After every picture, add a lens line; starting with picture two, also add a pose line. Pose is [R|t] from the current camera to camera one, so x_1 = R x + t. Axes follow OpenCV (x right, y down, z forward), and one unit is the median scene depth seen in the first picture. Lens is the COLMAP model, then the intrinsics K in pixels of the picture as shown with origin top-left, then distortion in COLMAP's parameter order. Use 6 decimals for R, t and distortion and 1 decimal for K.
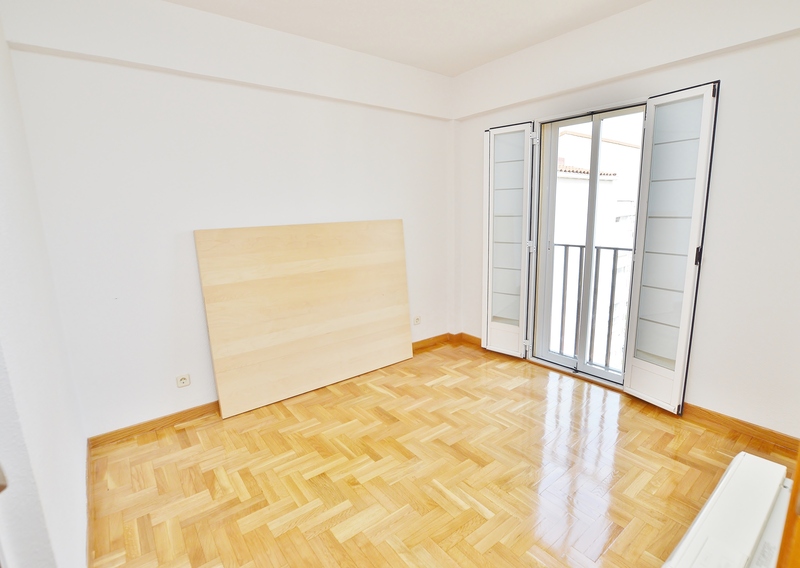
lens RADIAL K [[394.9, 0, 402.7], [0, 394.9, 281.3], [0, 0, 1]] dist [-0.000115, 0.000484]
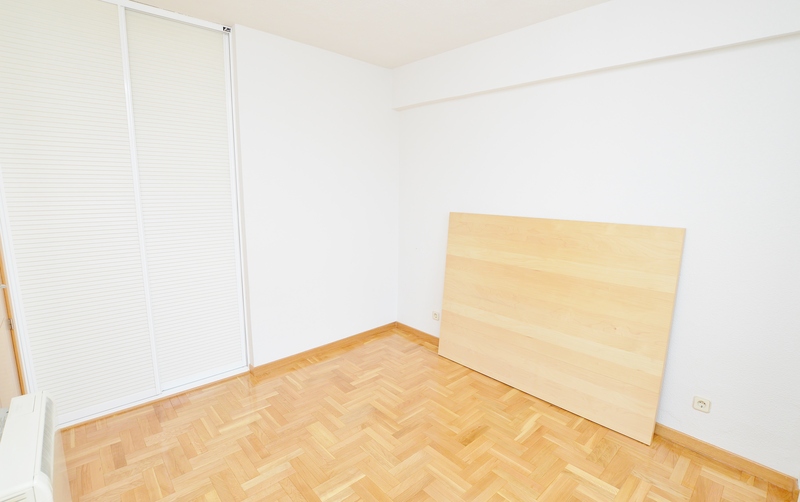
lens RADIAL K [[371.5, 0, 399.6], [0, 371.5, 250.8], [0, 0, 1]] dist [-0.013874, -0.000198]
pose [[0.088591, 0.195197, -0.976755, 0.591217], [-0.197549, 0.964574, 0.174845, -0.154428], [0.976282, 0.177467, 0.124014, 0.570451]]
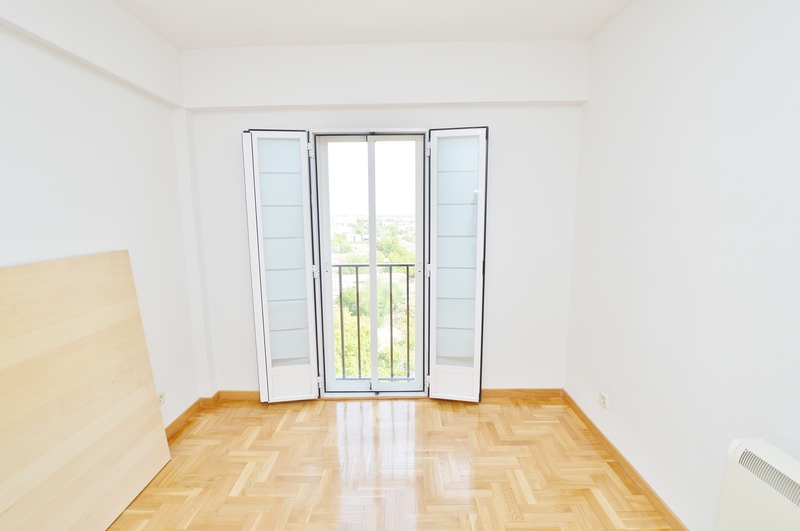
lens RADIAL K [[361.2, 0, 399.1], [0, 361.2, 267.3], [0, 0, 1]] dist [-0.027688, 0.003554]
pose [[0.620141, -0.102326, 0.777788, -0.192881], [0.143495, 0.989525, 0.015772, -0.087442], [-0.771255, 0.101828, 0.628329, 0.370769]]
